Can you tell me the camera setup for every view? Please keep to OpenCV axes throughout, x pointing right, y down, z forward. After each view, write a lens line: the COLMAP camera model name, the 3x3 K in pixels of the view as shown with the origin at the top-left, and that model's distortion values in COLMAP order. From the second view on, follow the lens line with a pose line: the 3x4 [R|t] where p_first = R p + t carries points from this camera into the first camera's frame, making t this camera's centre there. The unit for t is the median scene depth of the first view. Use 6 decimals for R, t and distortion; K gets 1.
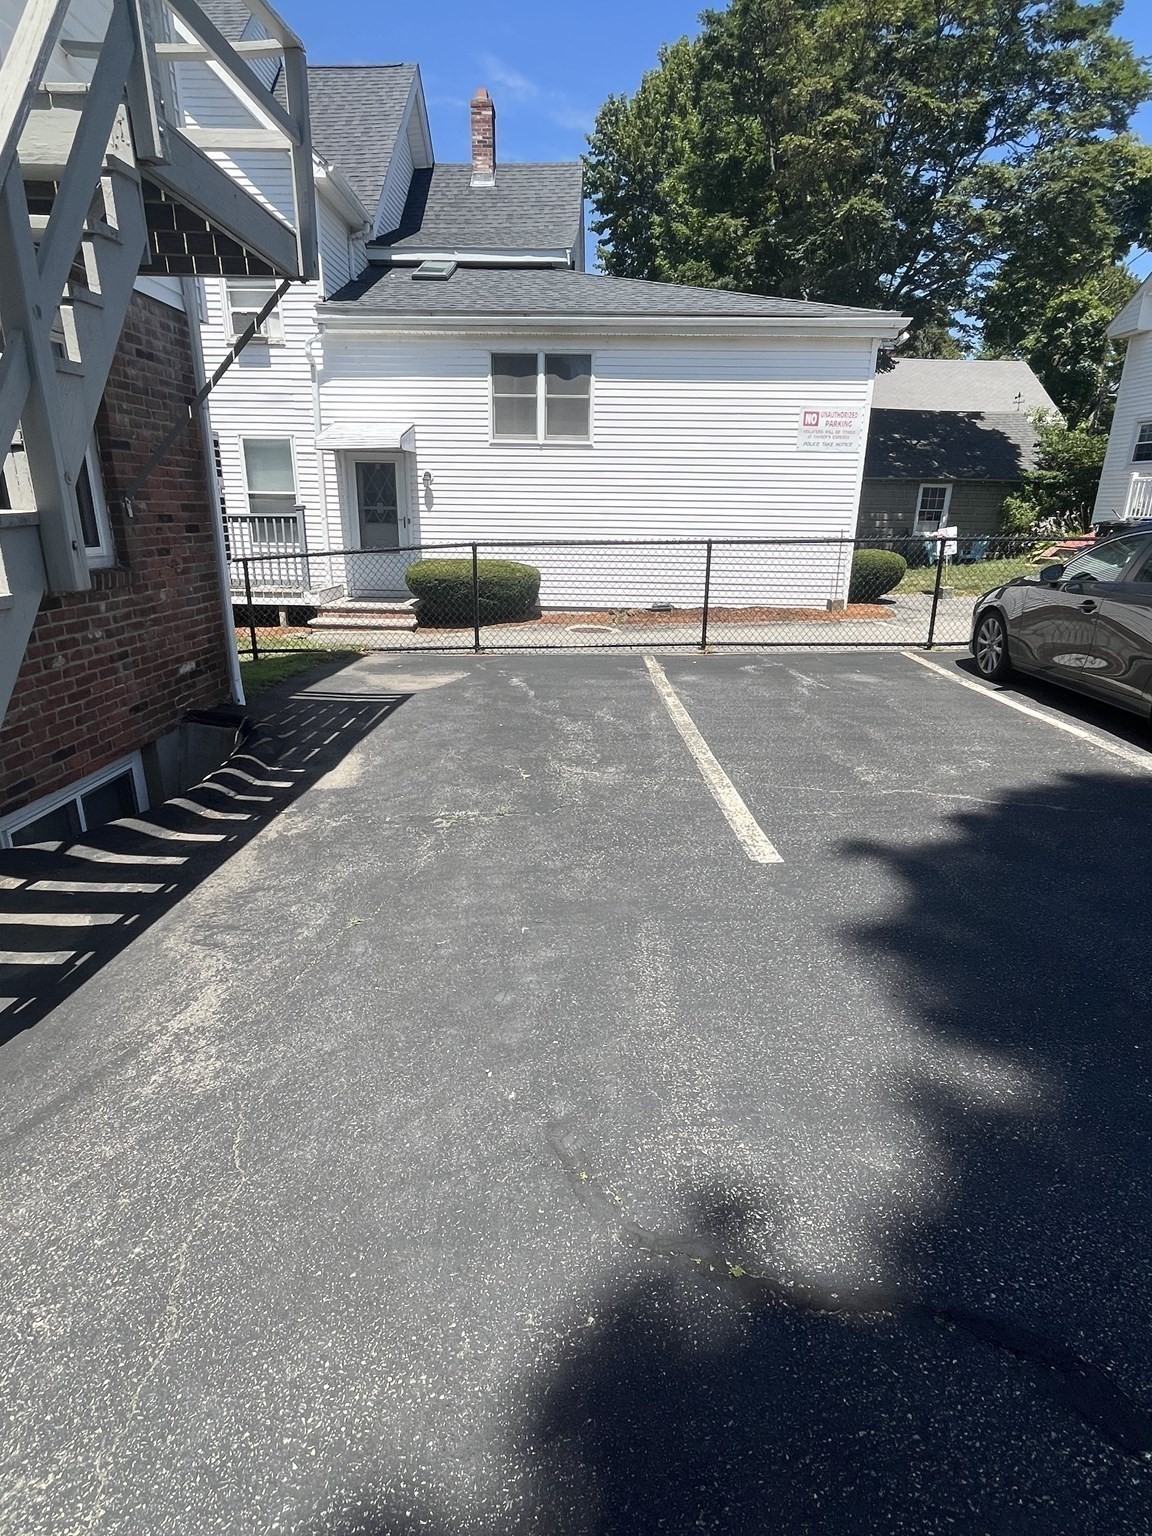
lens RADIAL K [[800.6, 0, 574.7], [0, 800.6, 765.5], [0, 0, 1]] dist [-0.002280, -0.000645]
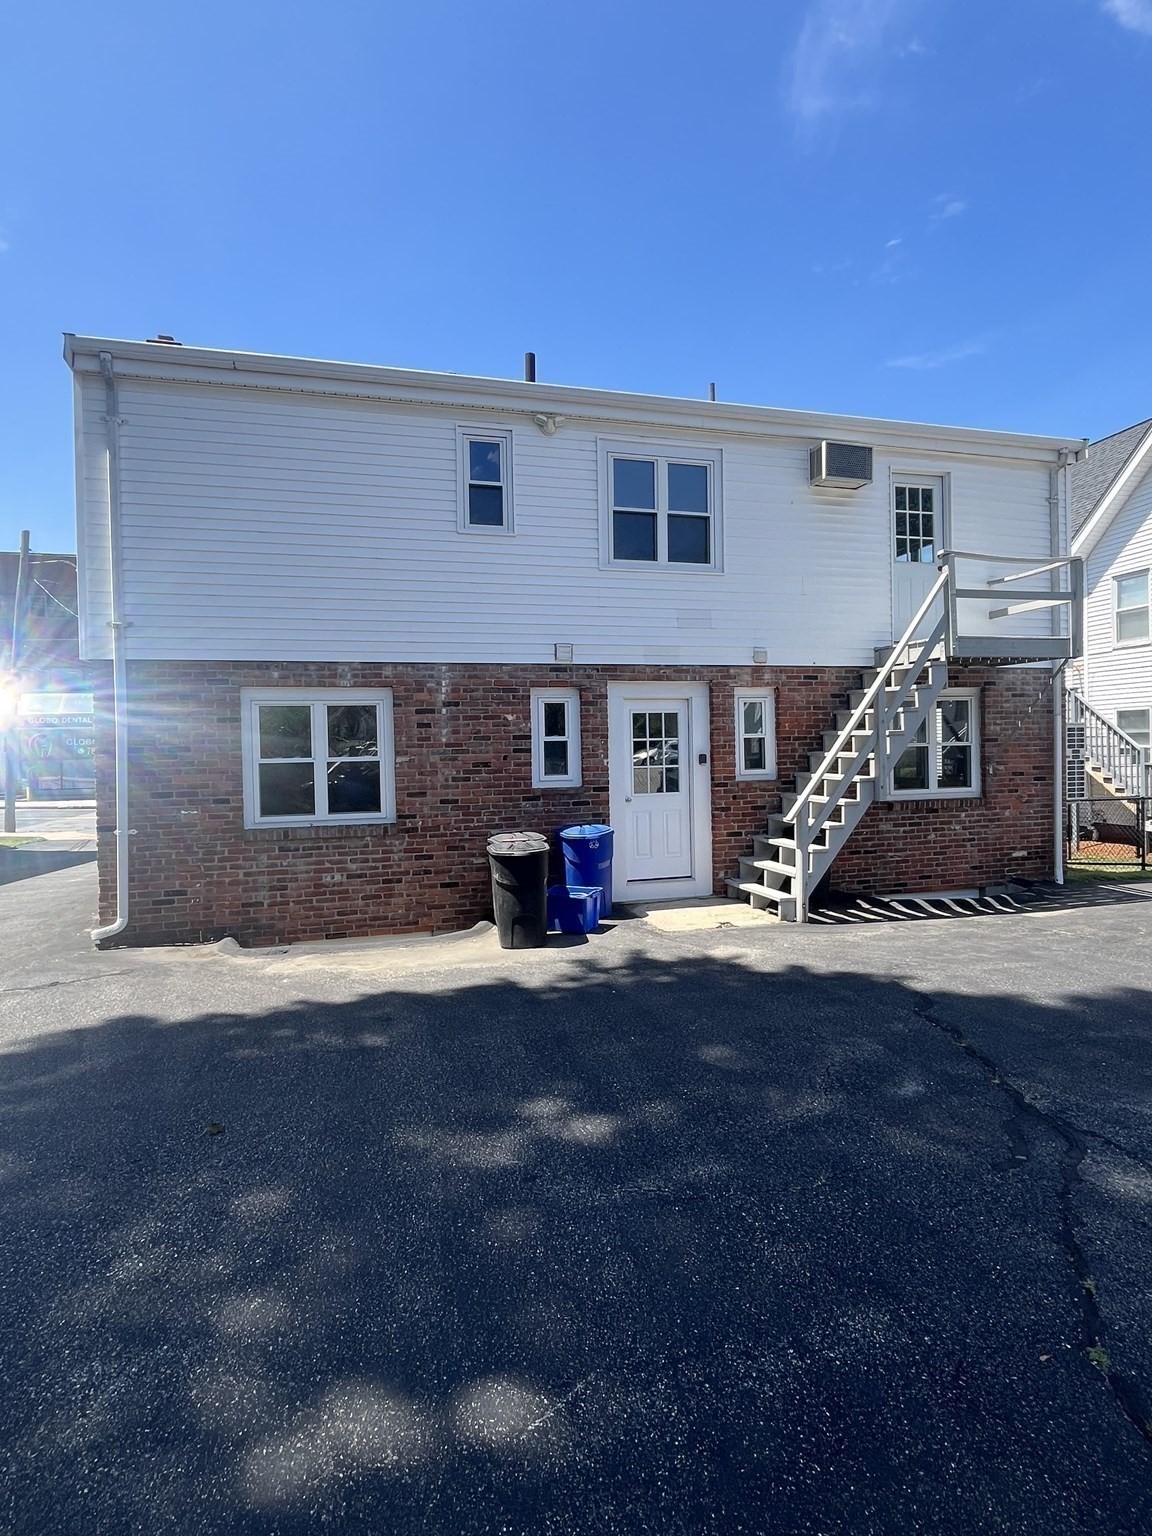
lens RADIAL K [[800.6, 0, 574.7], [0, 800.6, 765.5], [0, 0, 1]] dist [-0.002280, -0.000645]
pose [[0.302703, -0.001080, -0.953084, 1.053891], [-0.270932, 0.958647, -0.087135, 0.129553], [0.913765, 0.284597, 0.289892, -0.549103]]
